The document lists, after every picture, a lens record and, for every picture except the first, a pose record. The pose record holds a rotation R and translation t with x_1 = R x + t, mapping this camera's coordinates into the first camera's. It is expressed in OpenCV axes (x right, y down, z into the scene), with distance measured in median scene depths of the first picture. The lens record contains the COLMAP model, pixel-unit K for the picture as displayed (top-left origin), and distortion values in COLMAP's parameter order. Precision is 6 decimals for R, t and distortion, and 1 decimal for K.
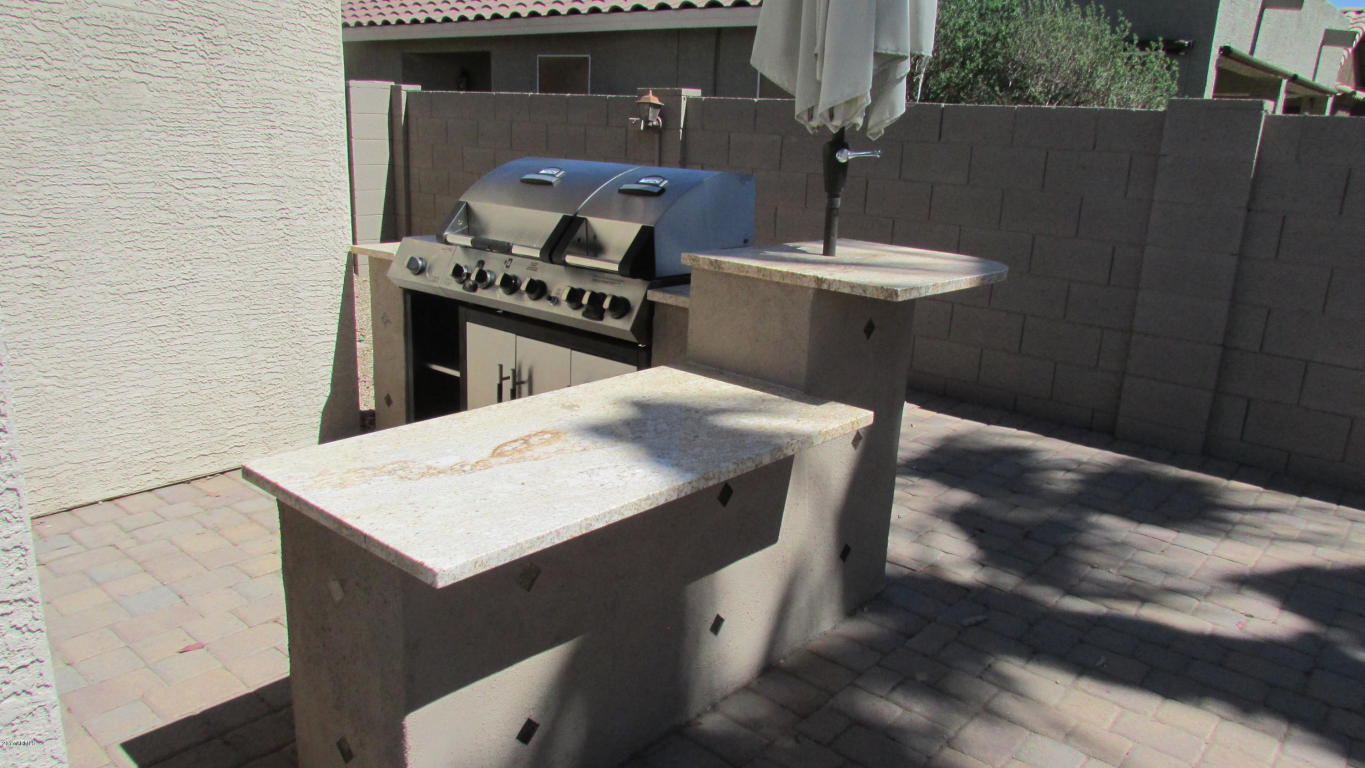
lens RADIAL K [[974.7, 0, 682.0], [0, 974.7, 388.0], [0, 0, 1]] dist [-0.030200, 0.006202]
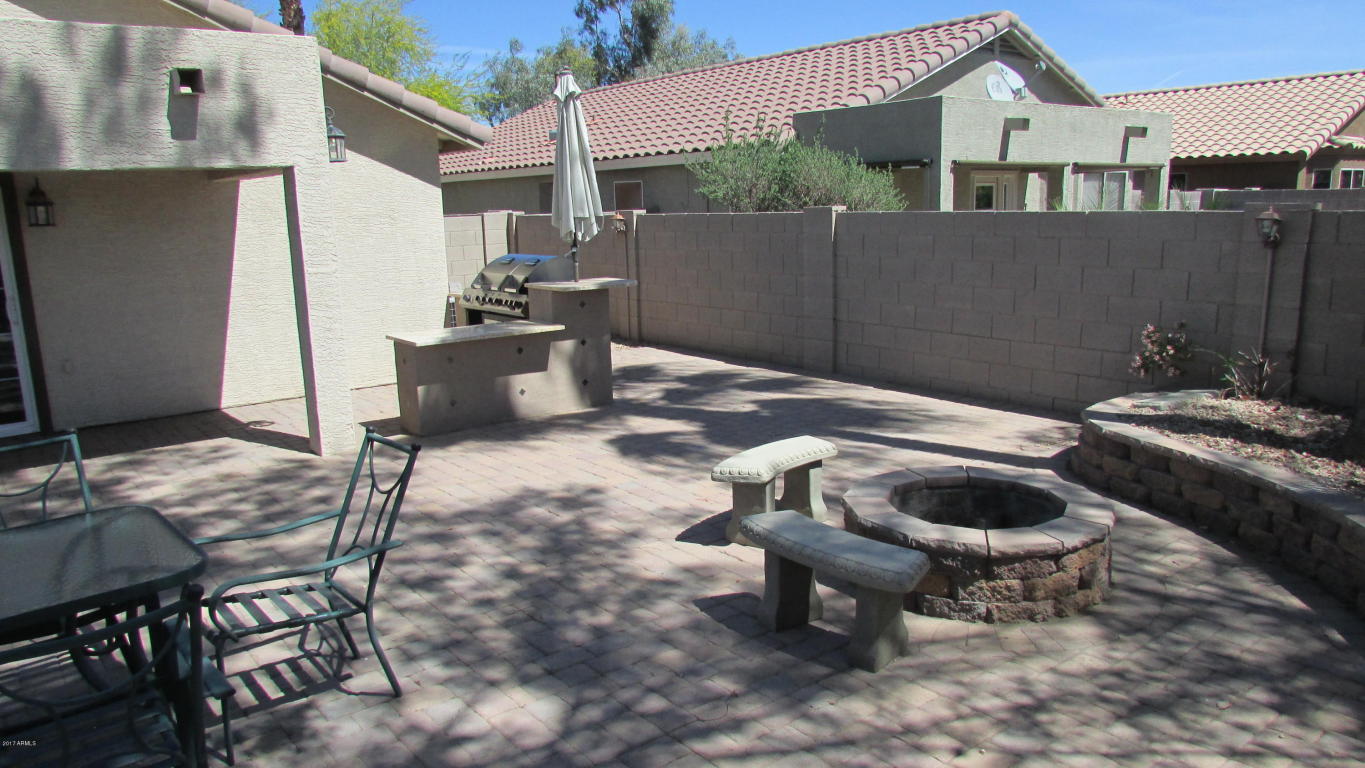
lens RADIAL K [[974.7, 0, 682.5], [0, 974.7, 388.6], [0, 0, 1]] dist [-0.030200, 0.006202]
pose [[0.976911, -0.030009, -0.211528, 0.841421], [0.013695, 0.996846, -0.078170, 0.329297], [0.213206, 0.073468, 0.974241, -1.403336]]
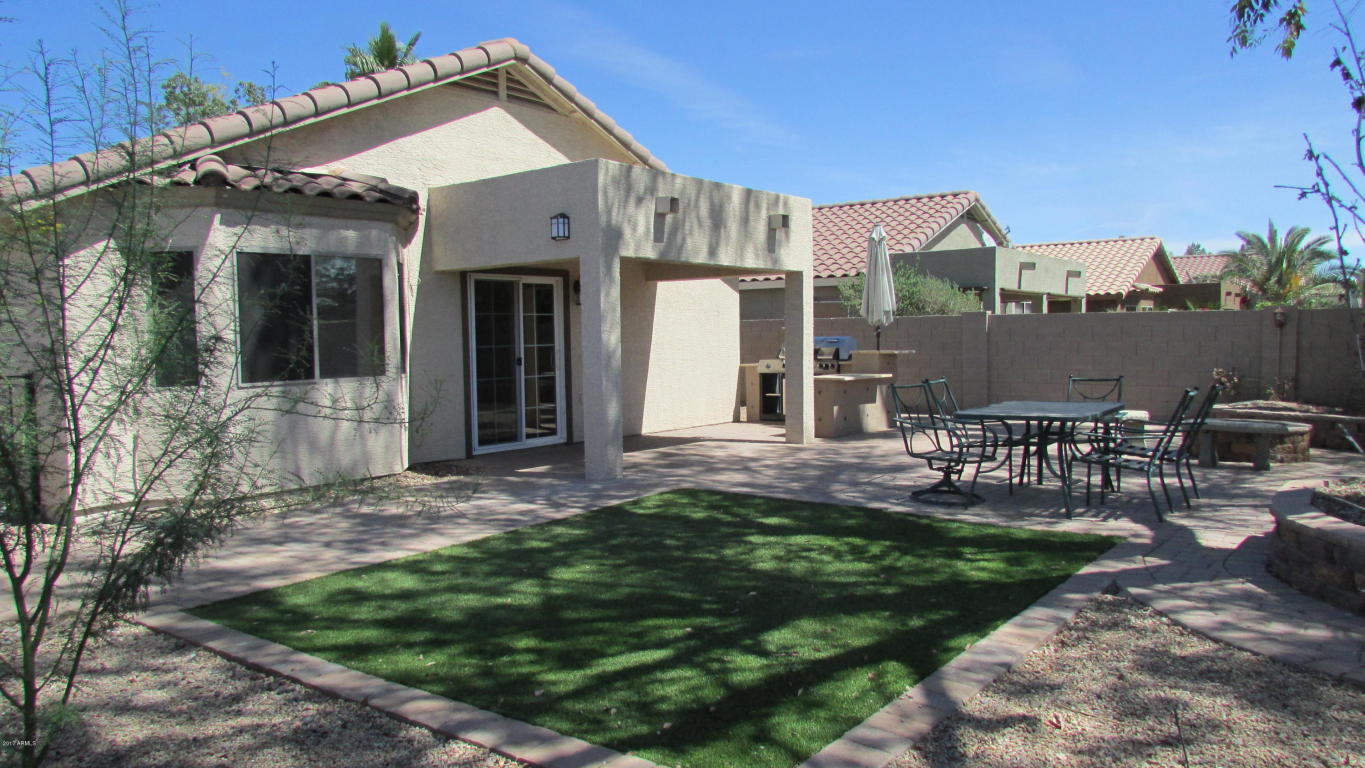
lens RADIAL K [[974.7, 0, 679.3], [0, 974.7, 382.0], [0, 0, 1]] dist [-0.030200, 0.006202]
pose [[0.997774, -0.055628, 0.036774, -0.788165], [0.062236, 0.974864, -0.213933, 0.759008], [-0.023949, 0.215745, 0.976156, -2.813871]]
